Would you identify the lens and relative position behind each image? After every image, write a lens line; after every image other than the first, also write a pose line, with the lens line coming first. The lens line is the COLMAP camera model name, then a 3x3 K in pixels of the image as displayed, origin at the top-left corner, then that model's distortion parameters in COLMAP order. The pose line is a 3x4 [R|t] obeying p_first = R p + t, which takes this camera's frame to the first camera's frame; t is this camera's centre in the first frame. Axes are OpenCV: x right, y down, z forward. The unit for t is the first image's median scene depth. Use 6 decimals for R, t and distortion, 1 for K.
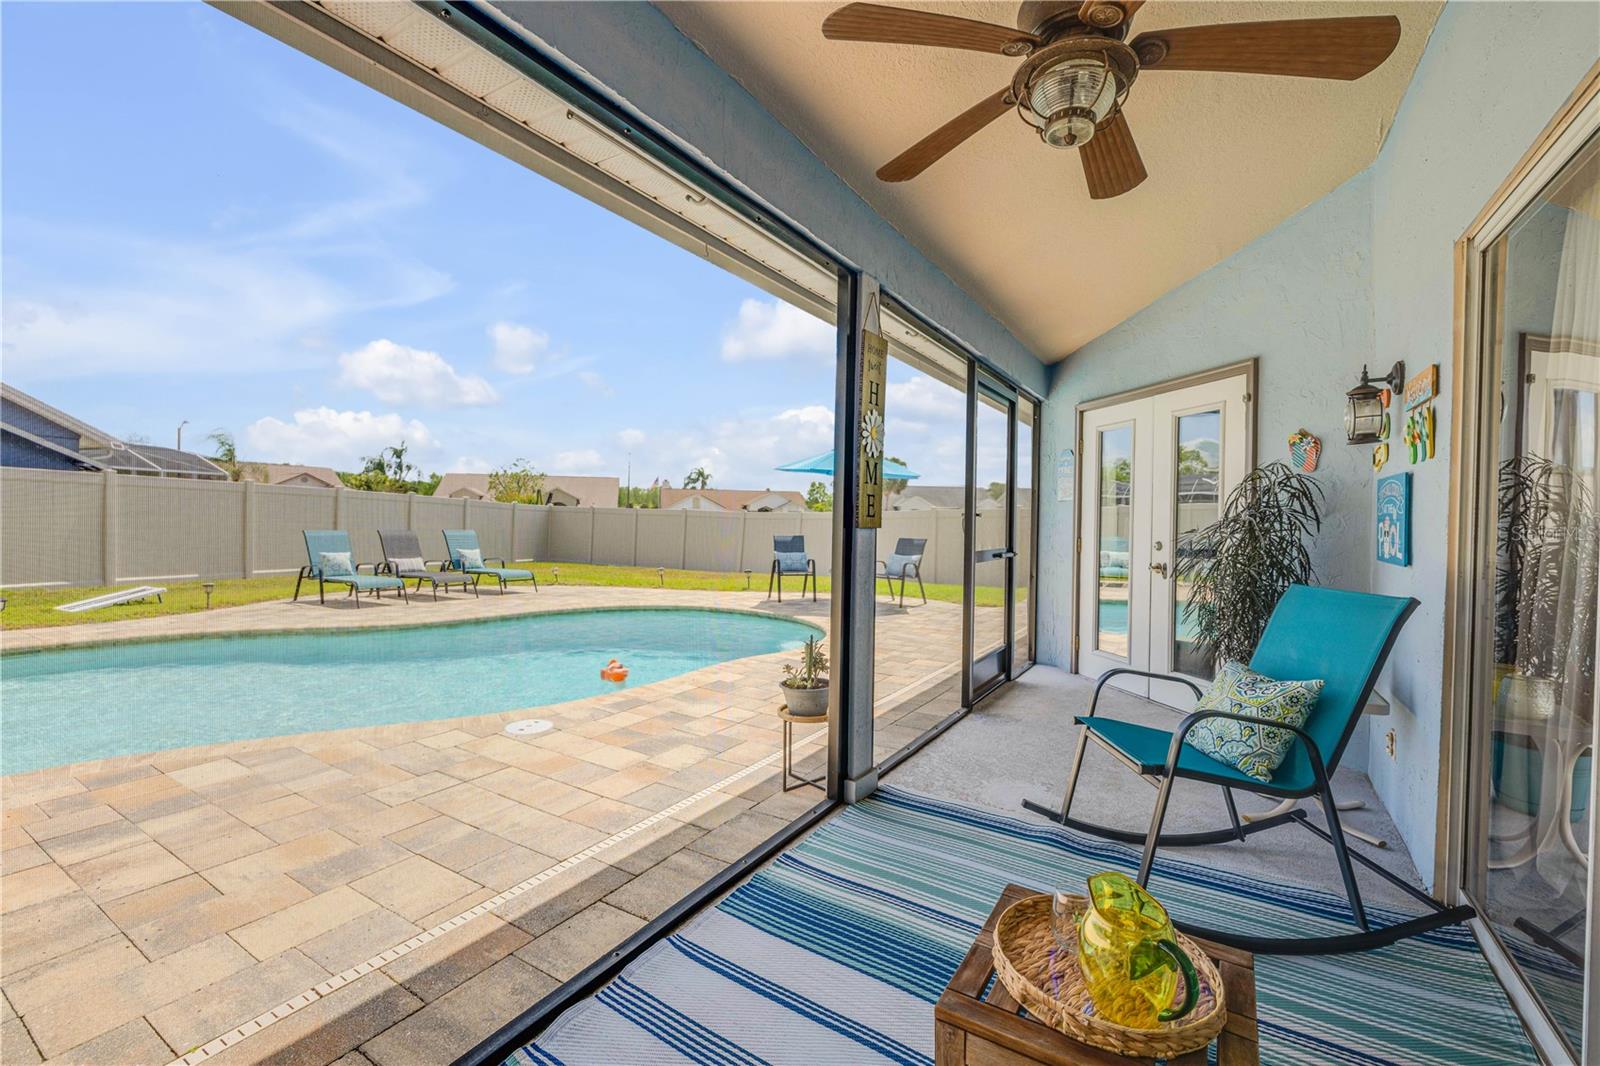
lens RADIAL K [[677.8, 0, 793.6], [0, 677.8, 523.4], [0, 0, 1]] dist [-0.002435, 0.000409]
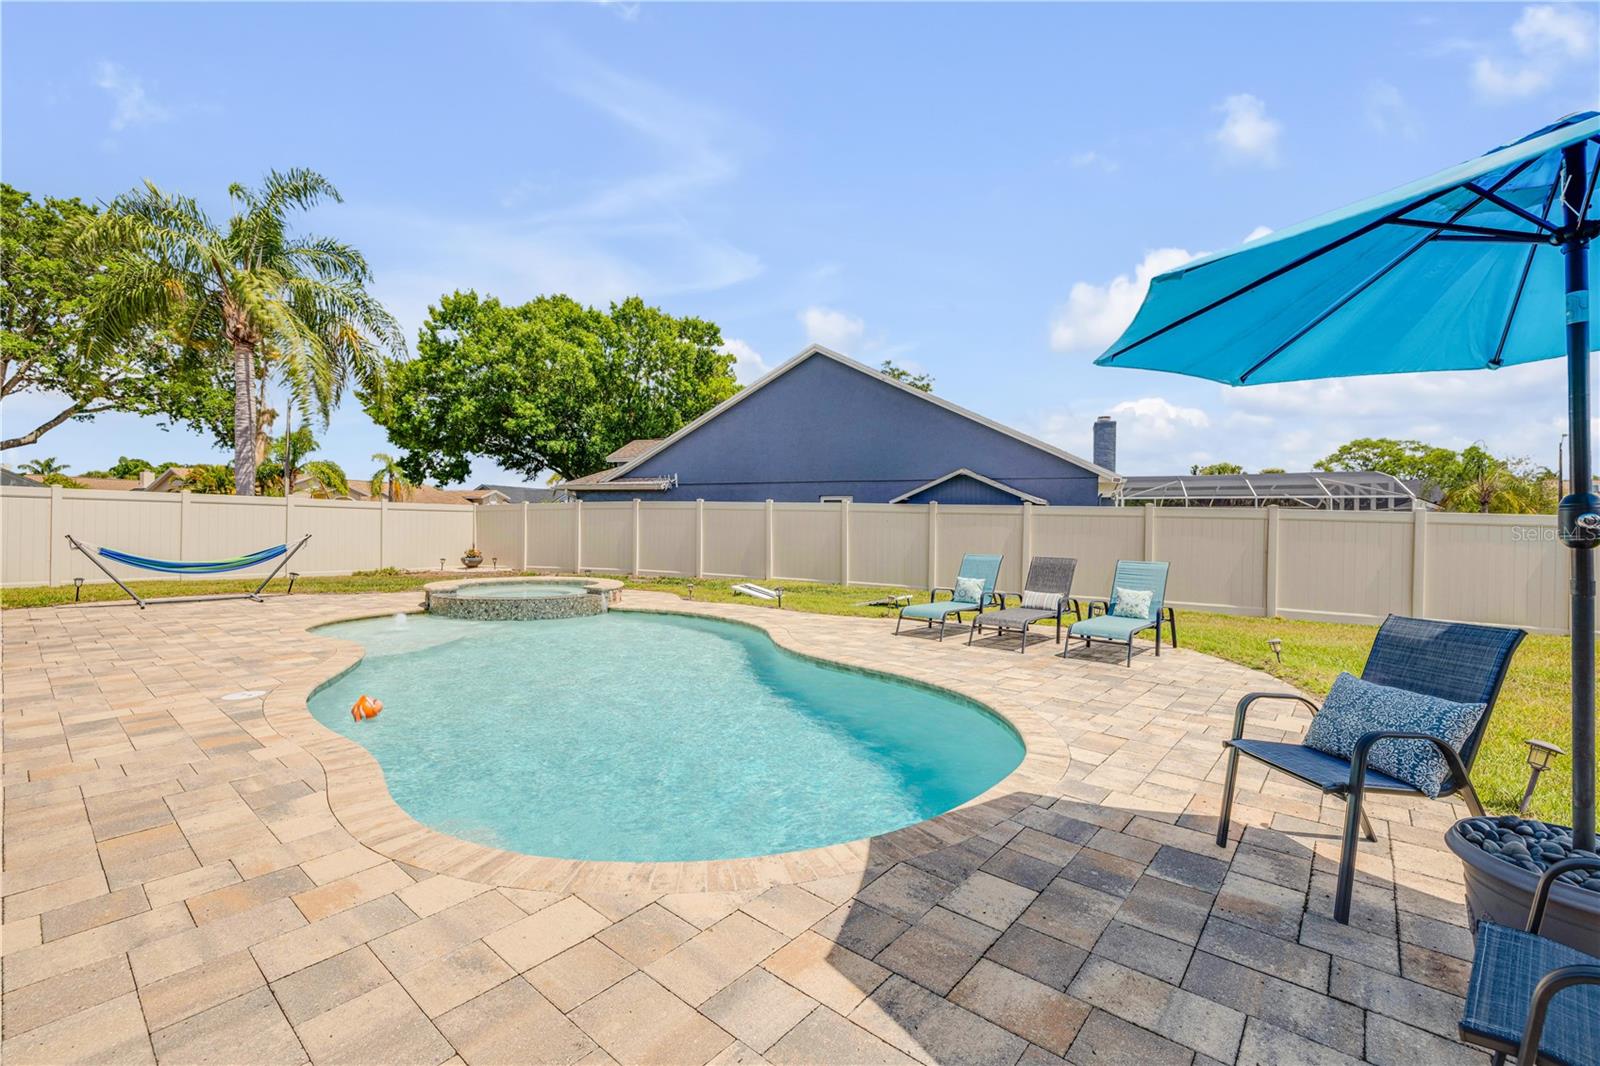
lens RADIAL K [[677.8, 0, 793.6], [0, 677.8, 523.4], [0, 0, 1]] dist [-0.002435, 0.000409]
pose [[-0.138779, -0.023445, -0.990046, 0.269583], [-0.023247, 0.999521, -0.020410, -0.007417], [0.990050, 0.020183, -0.139258, 0.805537]]
